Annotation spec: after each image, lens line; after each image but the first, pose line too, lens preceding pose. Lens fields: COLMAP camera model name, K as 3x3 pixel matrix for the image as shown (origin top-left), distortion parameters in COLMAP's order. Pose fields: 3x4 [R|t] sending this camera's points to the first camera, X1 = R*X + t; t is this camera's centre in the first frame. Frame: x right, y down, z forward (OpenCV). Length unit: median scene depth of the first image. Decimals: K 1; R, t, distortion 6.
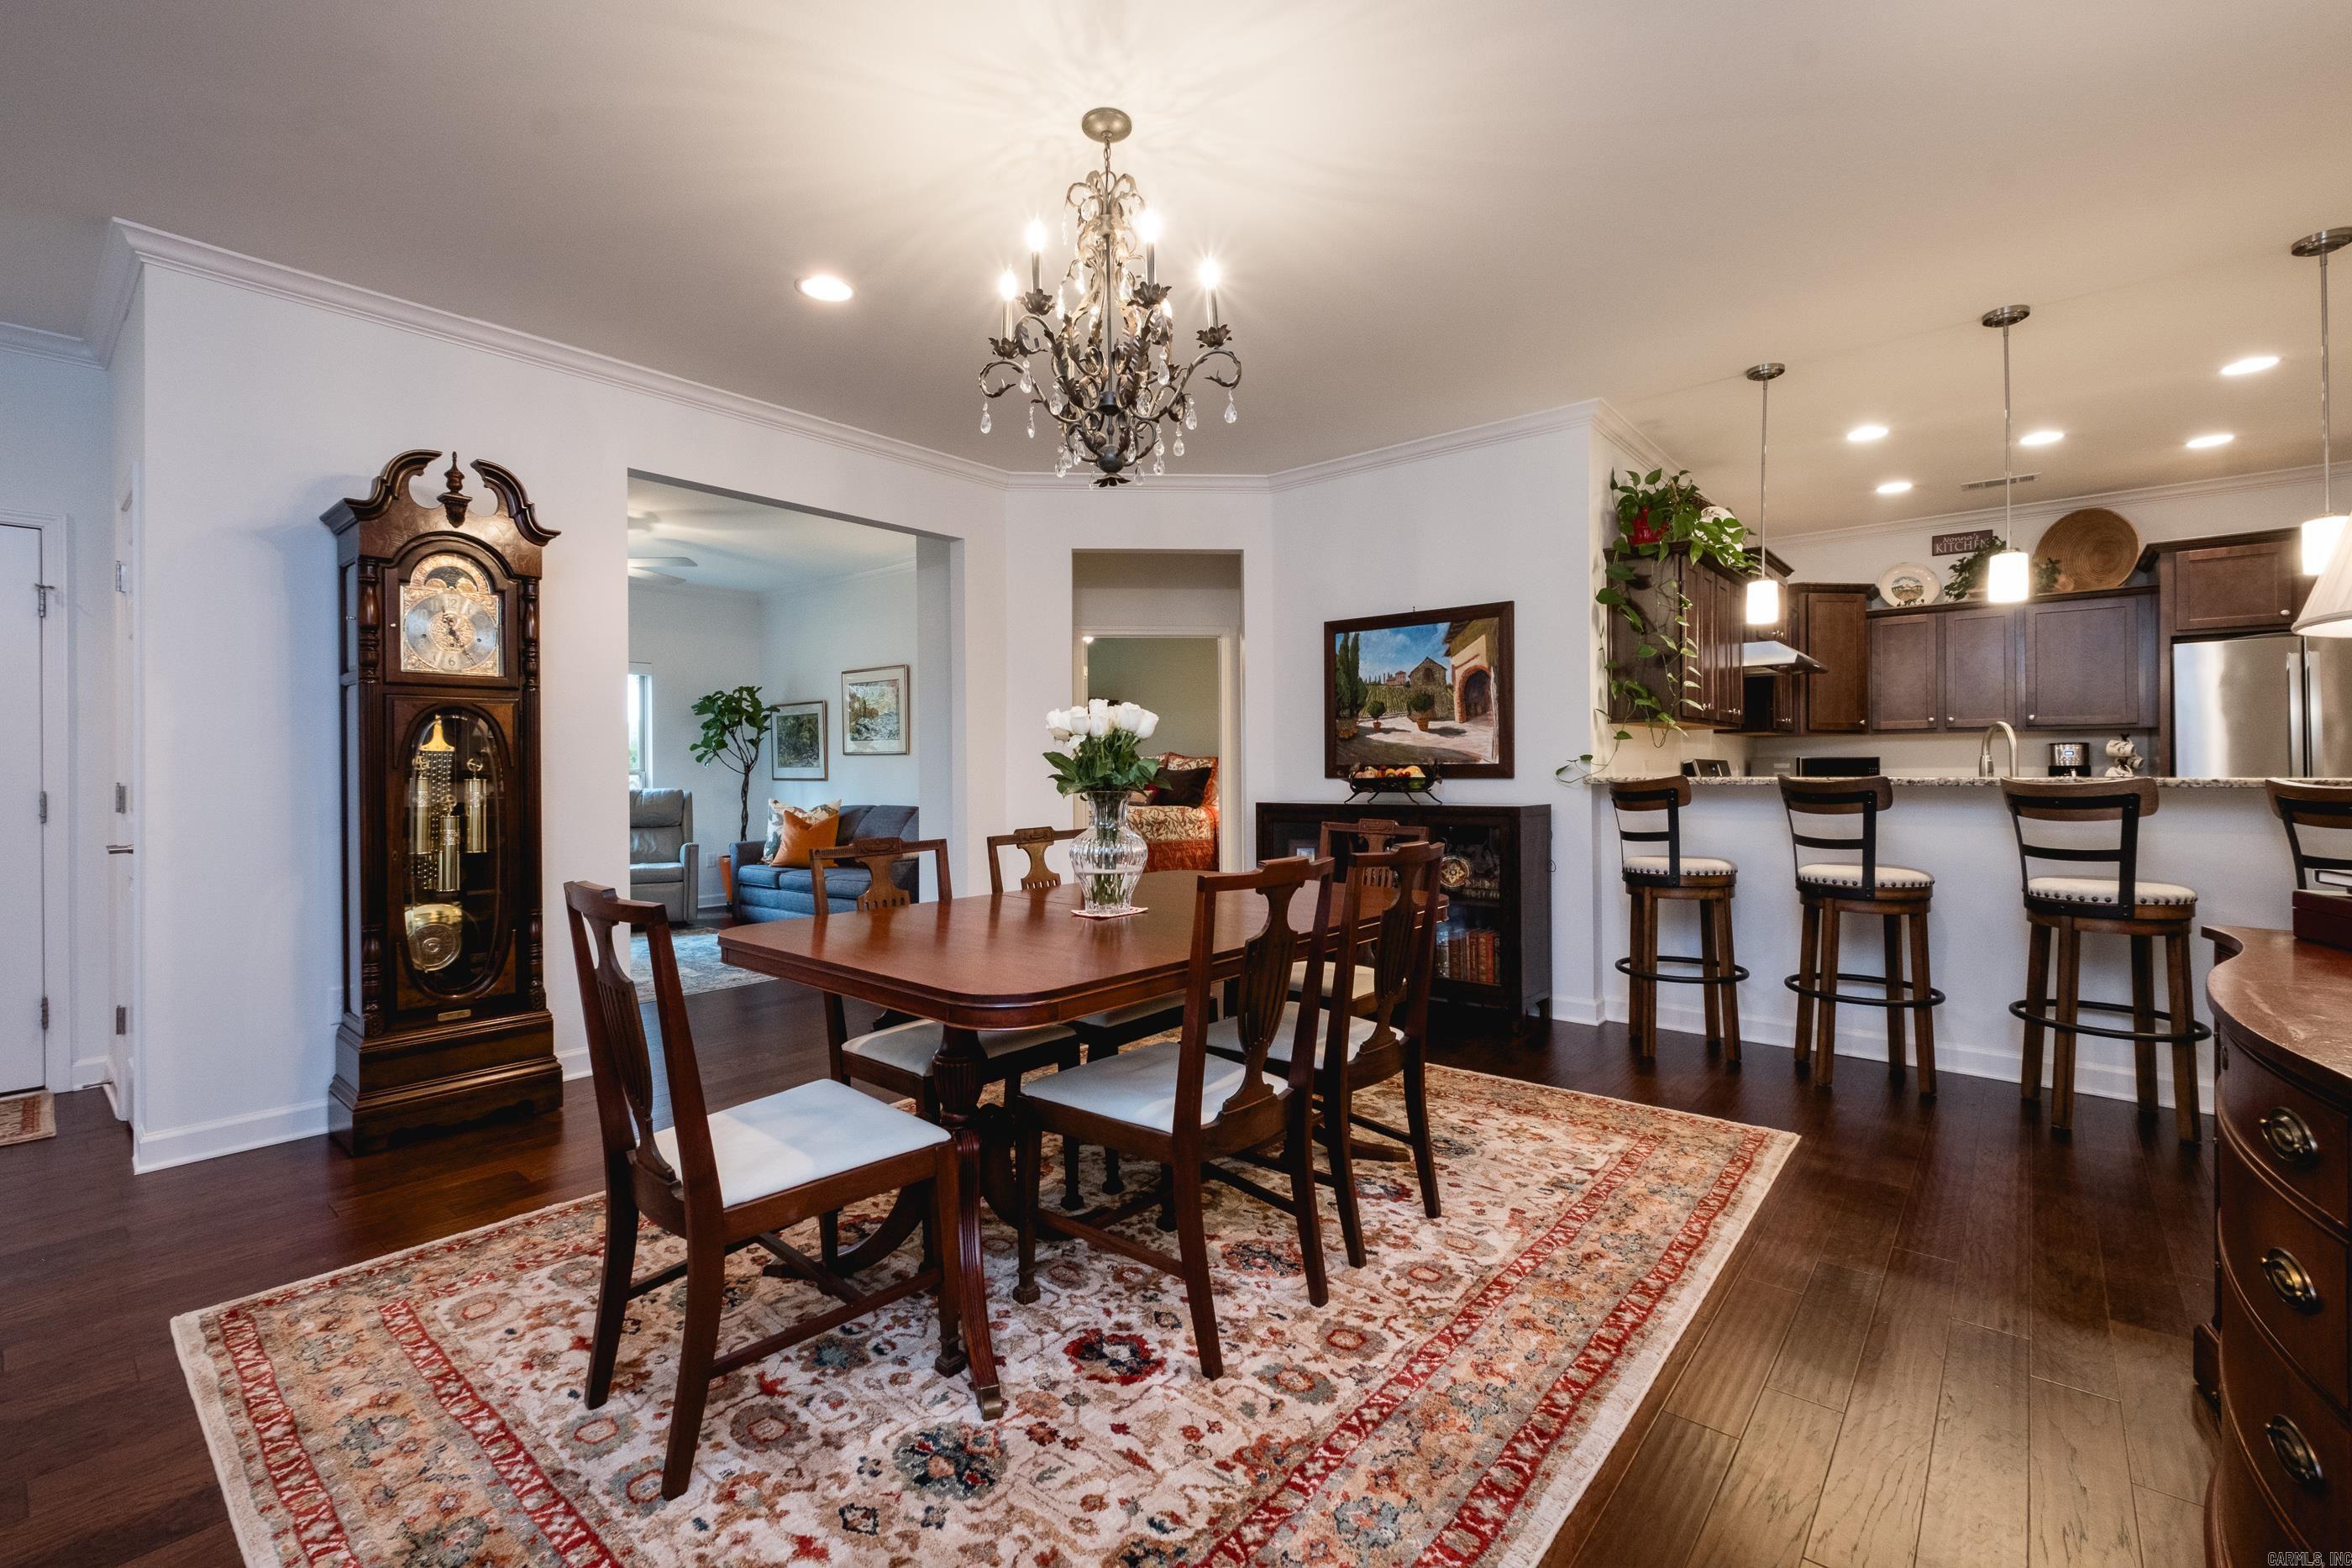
lens RADIAL K [[1028.8, 0, 1191.7], [0, 1028.8, 767.5], [0, 0, 1]] dist [0.004432, -0.004843]
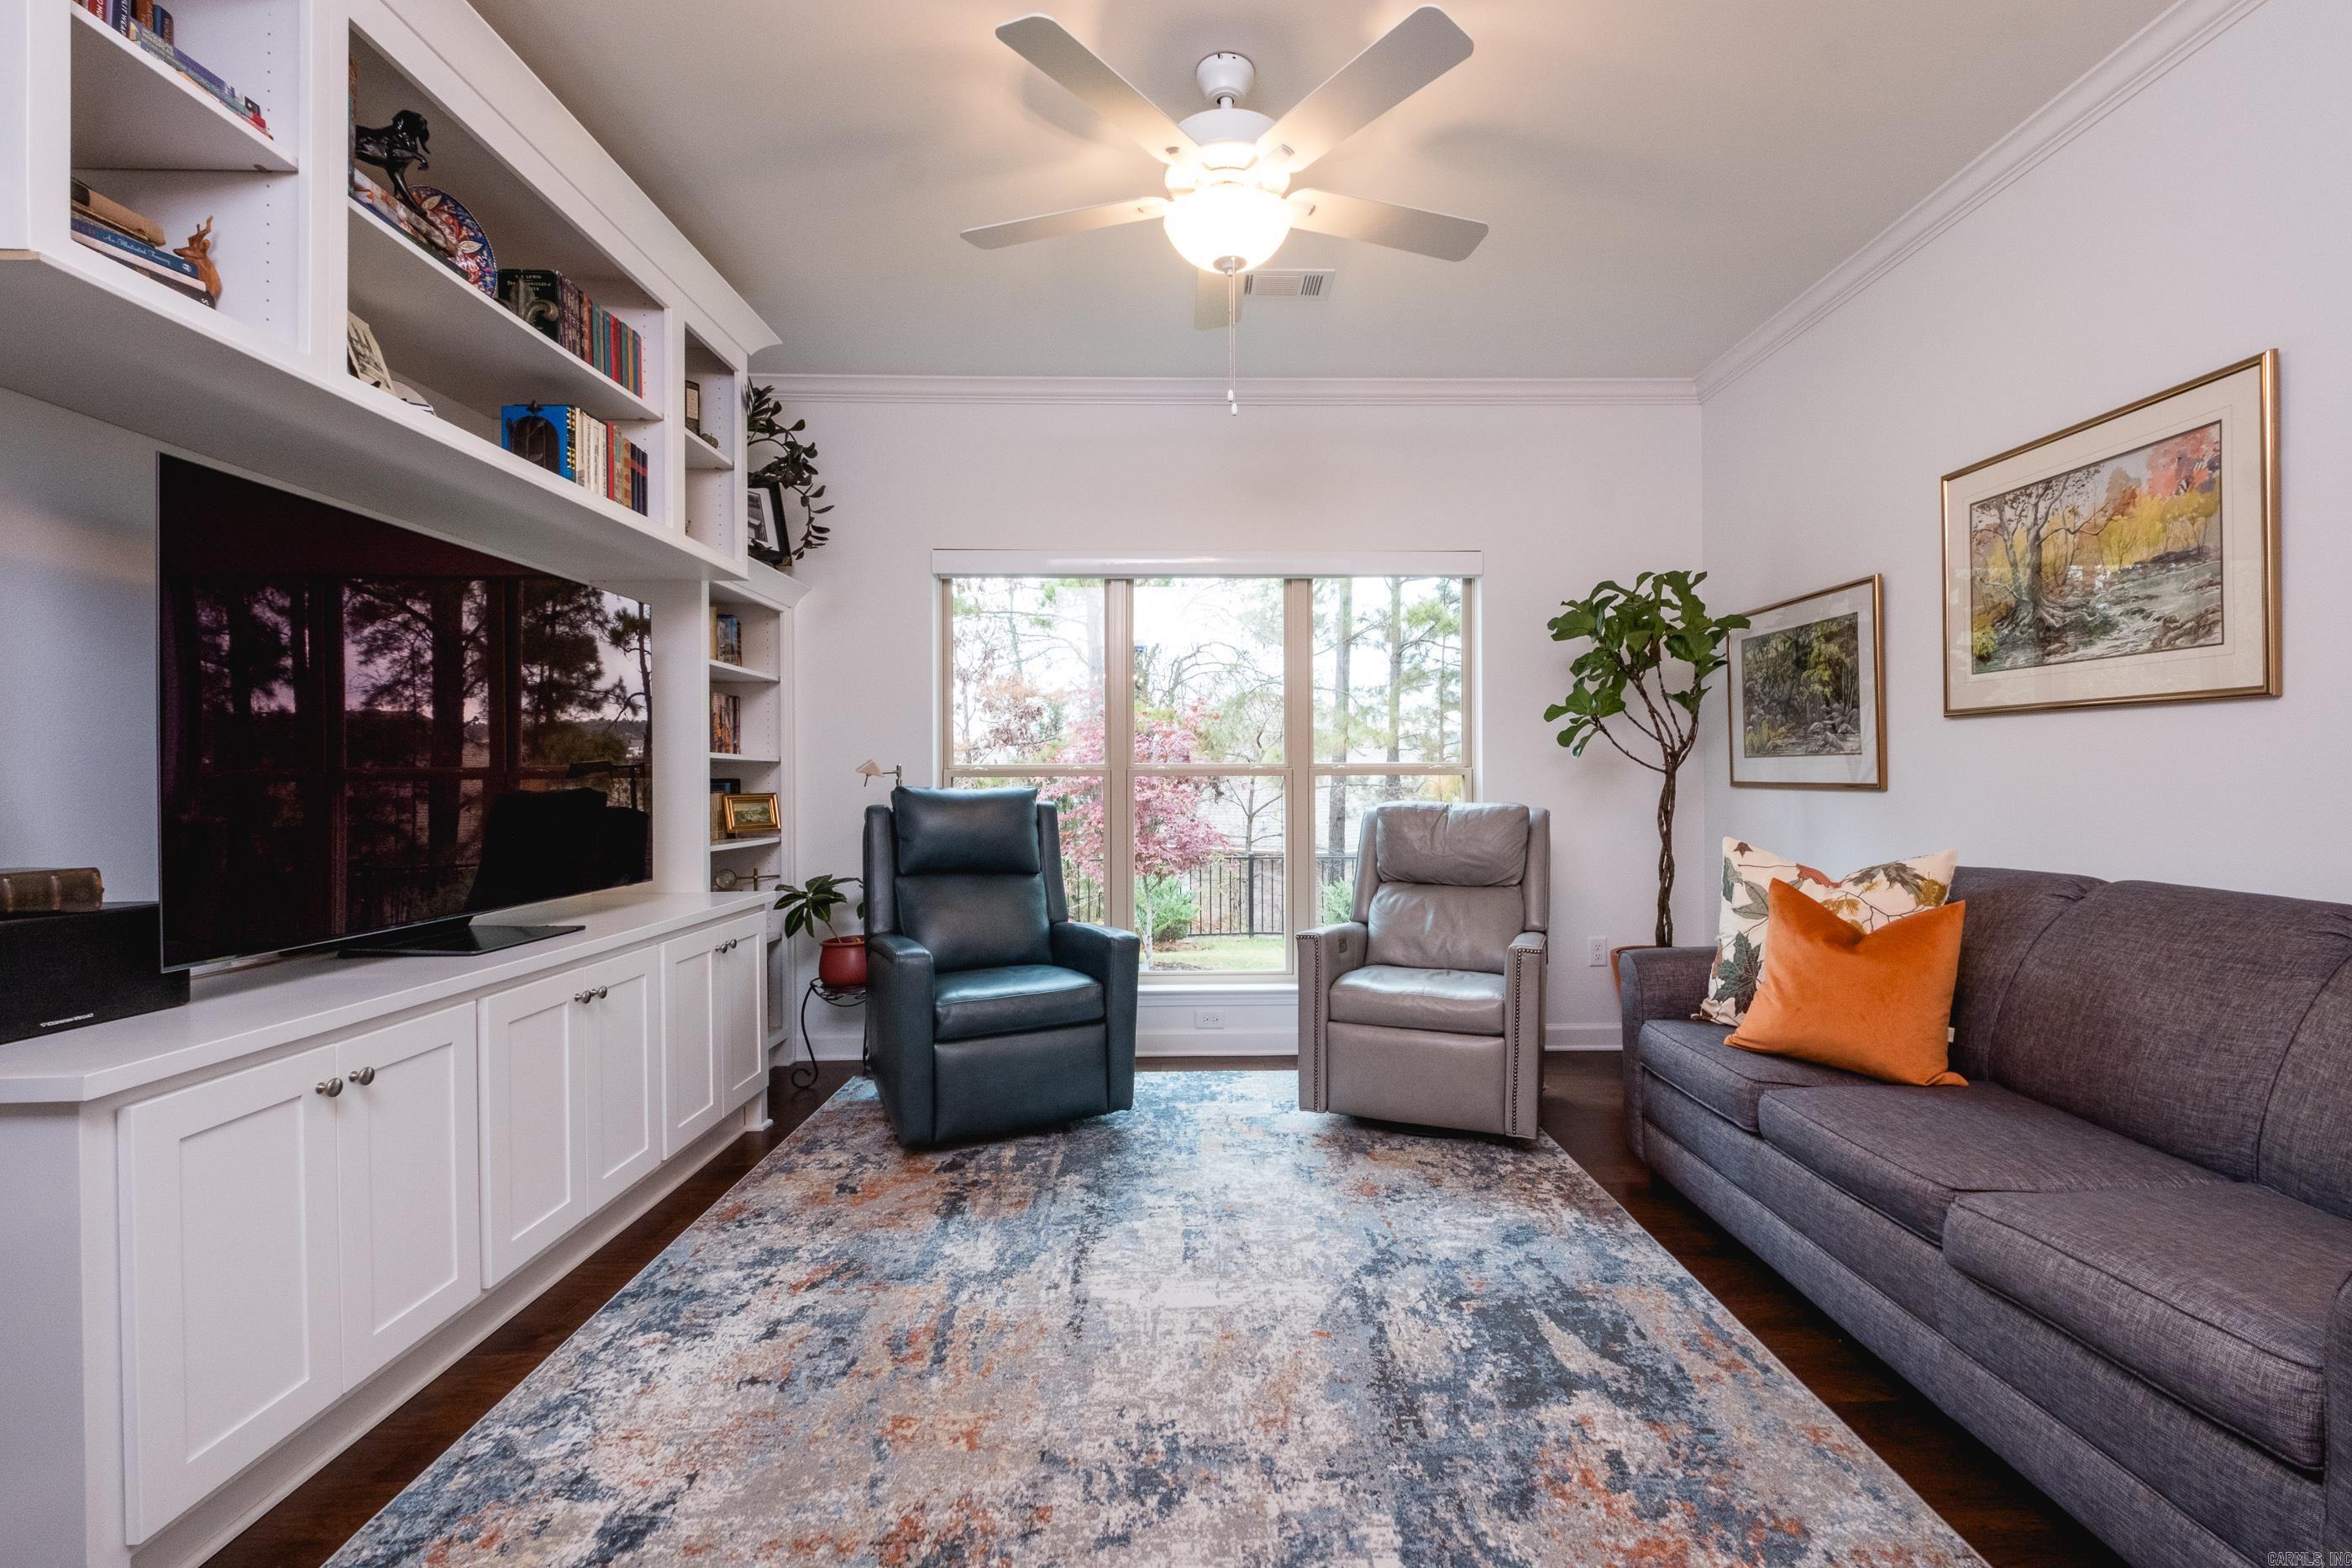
lens RADIAL K [[1028.8, 0, 1187.4], [0, 1028.8, 776.4], [0, 0, 1]] dist [0.004432, -0.004843]
pose [[0.648569, 0.005787, -0.761134, -0.234782], [0.004197, 0.999929, 0.011179, 0.002370], [0.761144, -0.010445, 0.648499, 0.565863]]
